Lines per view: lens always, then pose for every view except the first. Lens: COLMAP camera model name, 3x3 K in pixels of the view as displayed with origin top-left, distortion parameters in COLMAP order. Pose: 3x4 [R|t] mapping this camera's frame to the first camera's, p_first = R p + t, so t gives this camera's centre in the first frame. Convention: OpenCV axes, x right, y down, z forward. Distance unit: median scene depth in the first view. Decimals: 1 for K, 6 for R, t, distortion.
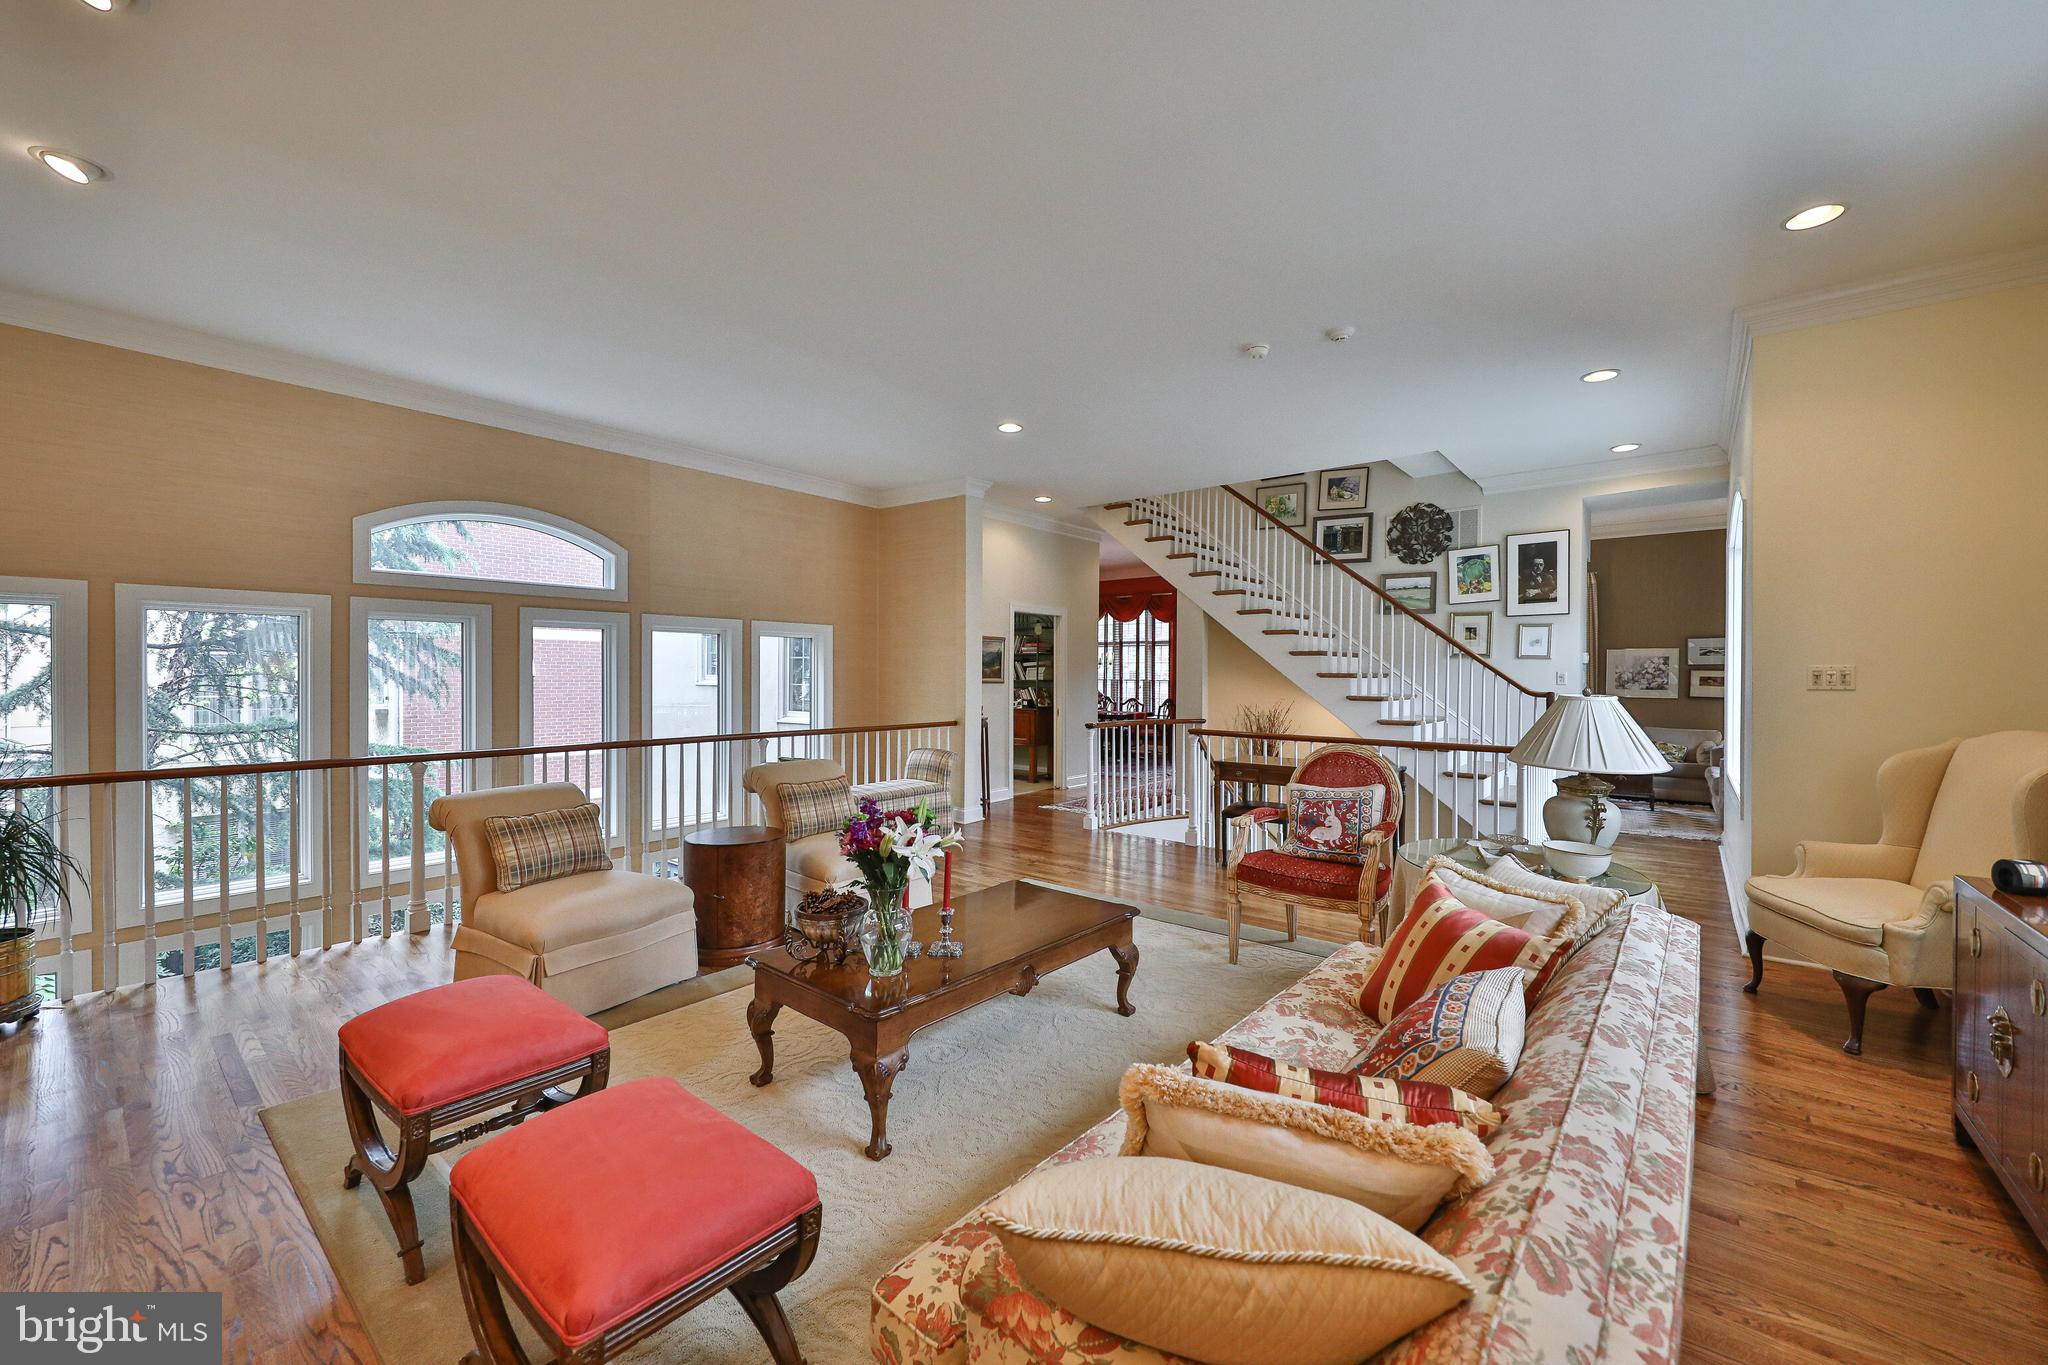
lens RADIAL K [[798.8, 0, 1024.0], [0, 798.8, 682.5], [0, 0, 1]] dist [-0.000037, -0.000001]
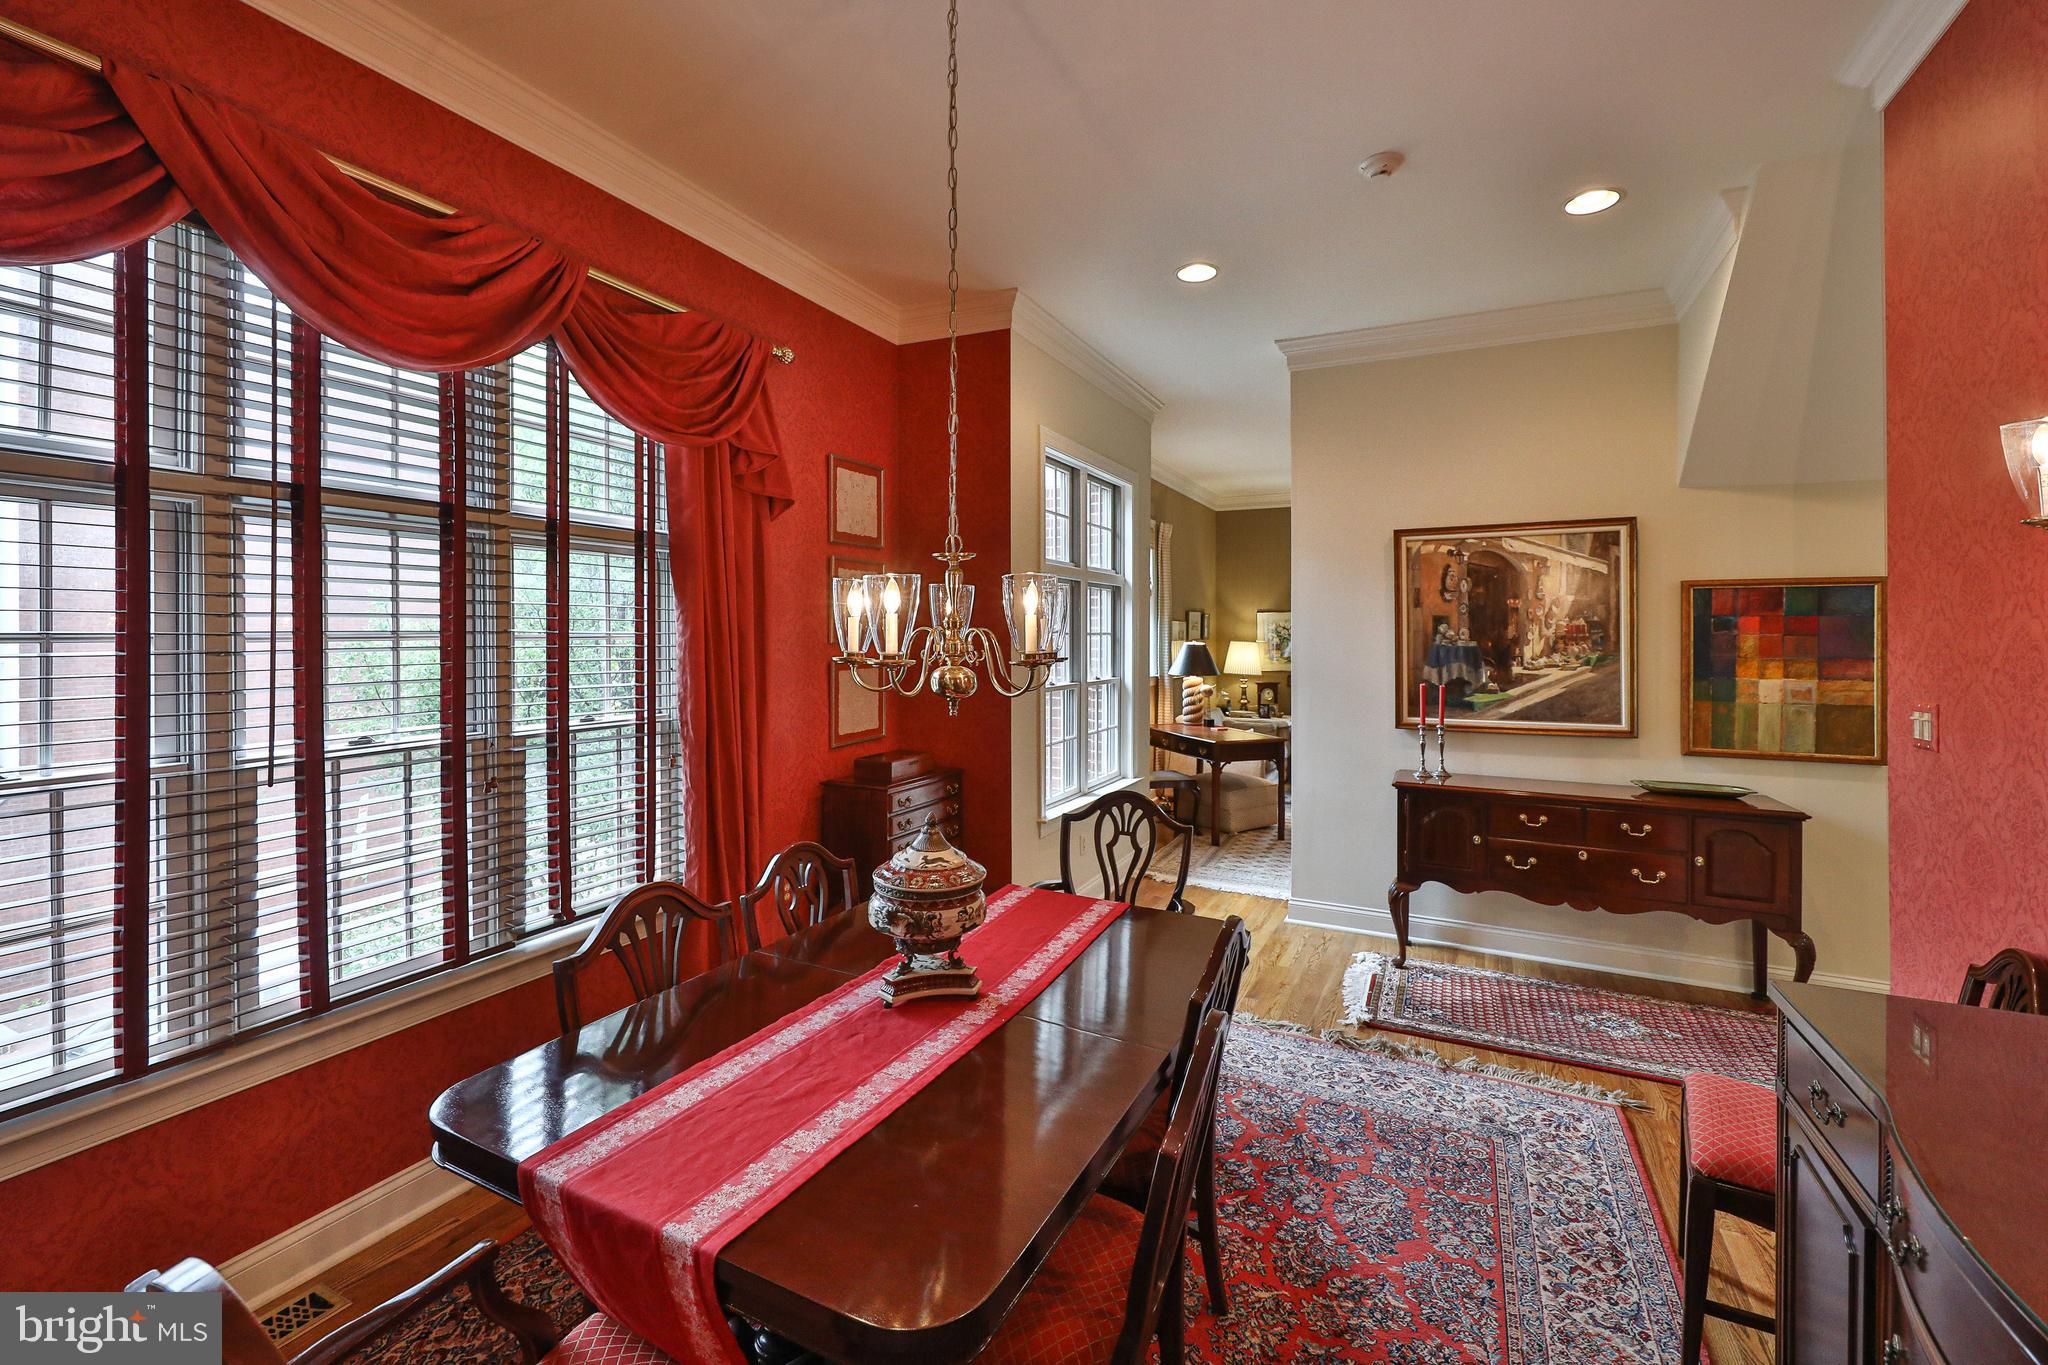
lens RADIAL K [[846.3, 0, 1025.2], [0, 846.3, 624.3], [0, 0, 1]] dist [-0.000132, 0.000008]
pose [[-0.222728, -0.001219, 0.974880, -0.052501], [0.005039, 0.999984, 0.002402, -0.027362], [-0.974867, 0.005447, -0.222719, 0.929001]]
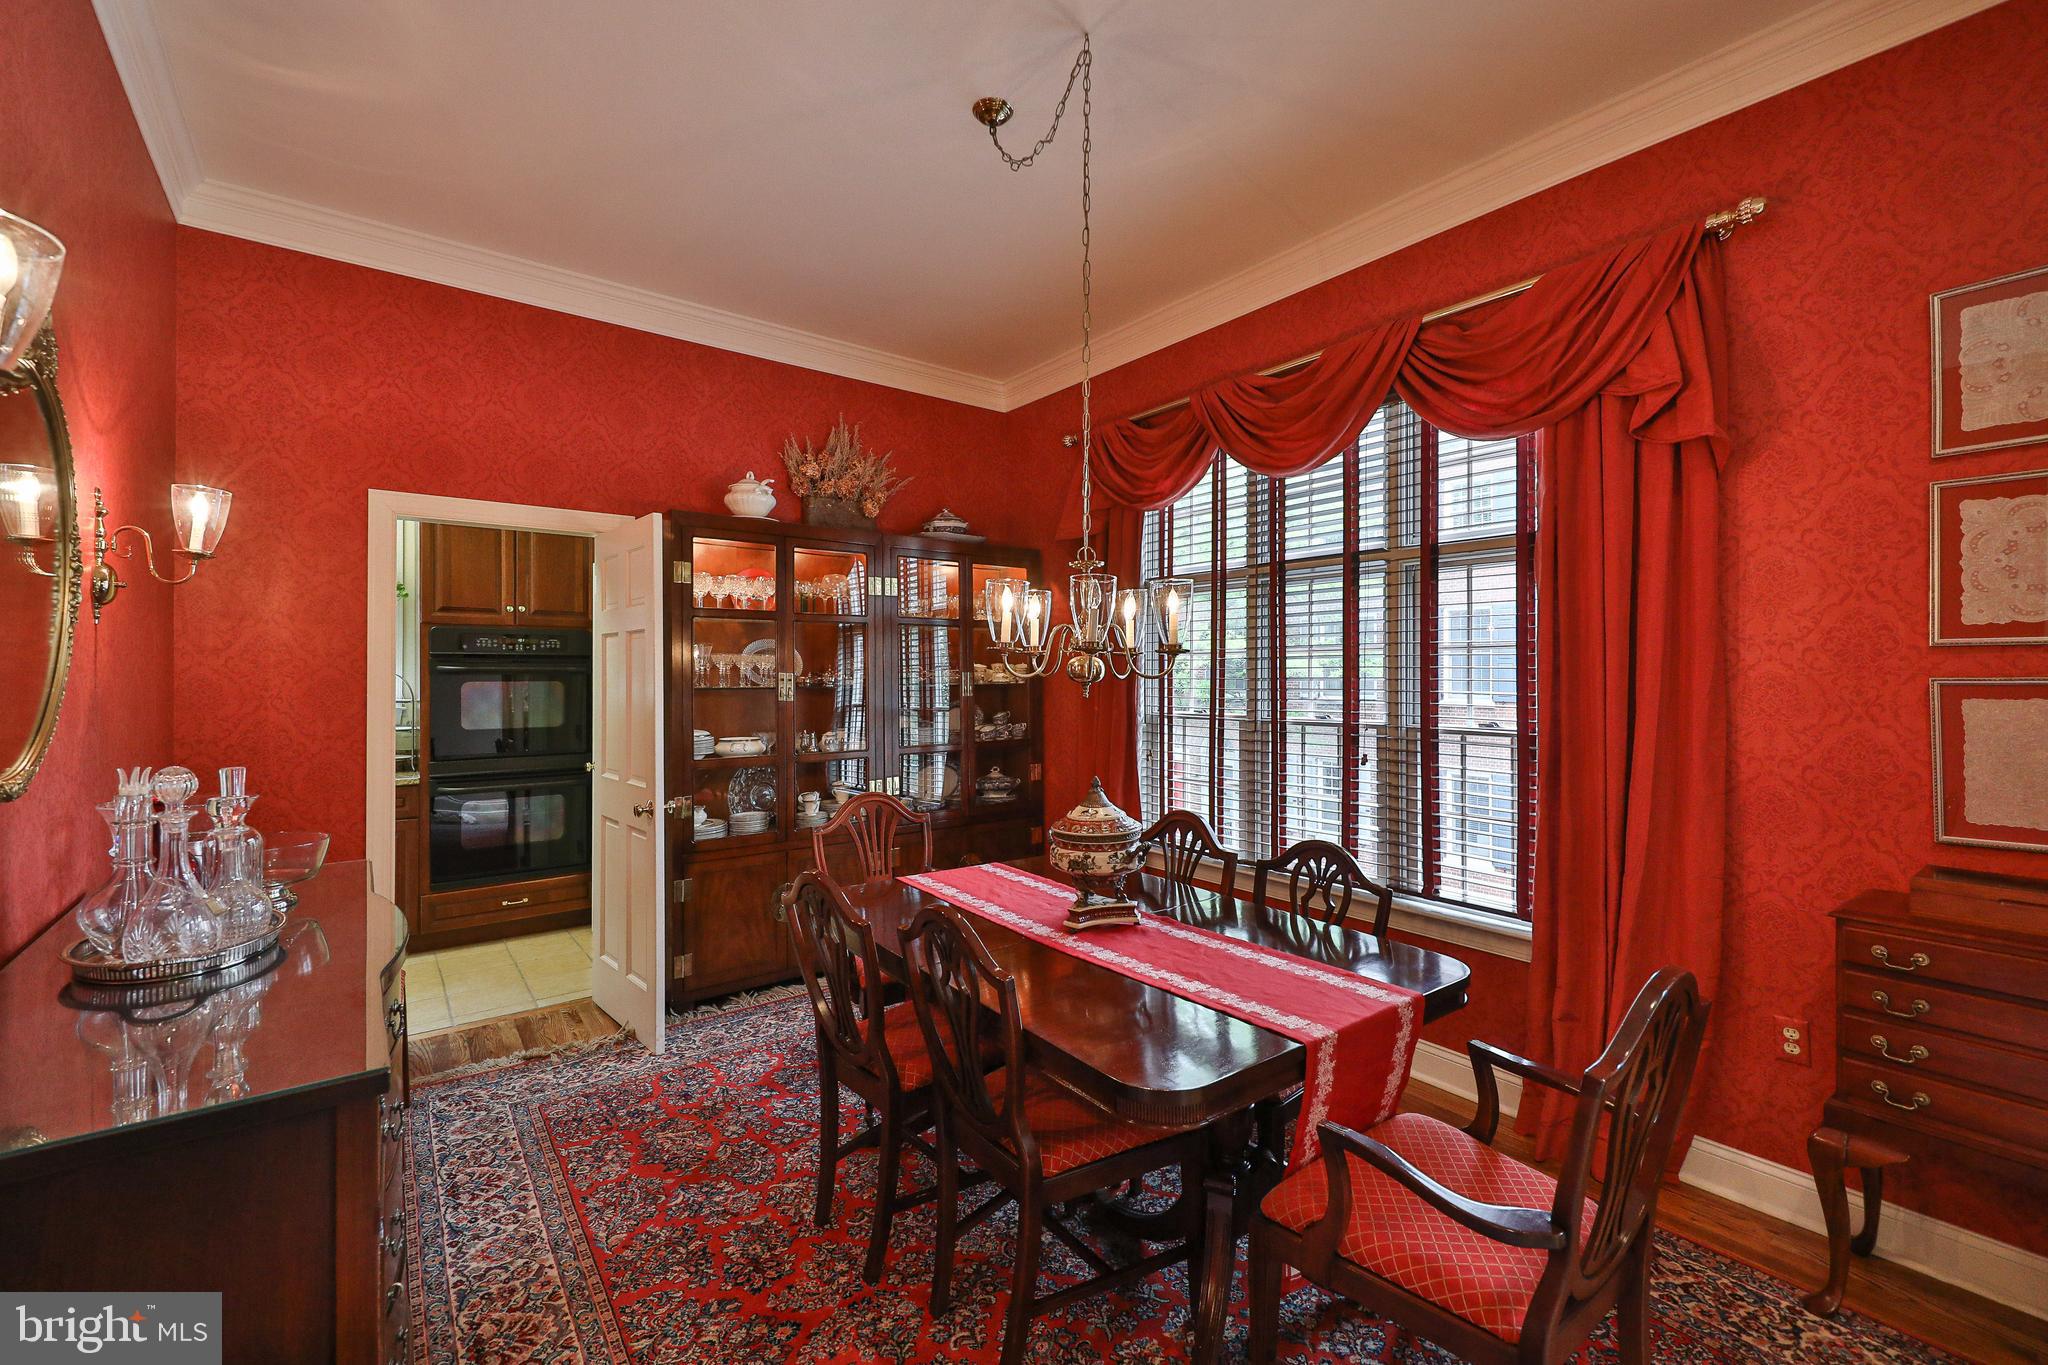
lens RADIAL K [[859.5, 0, 1024.0], [0, 859.5, 682.5], [0, 0, 1]] dist [-0.000736, -0.000082]
pose [[0.972024, -0.003933, -0.234848, 0.109873], [0.003073, 0.999987, -0.004028, -0.014645], [0.234860, 0.003193, 0.972024, 0.746466]]
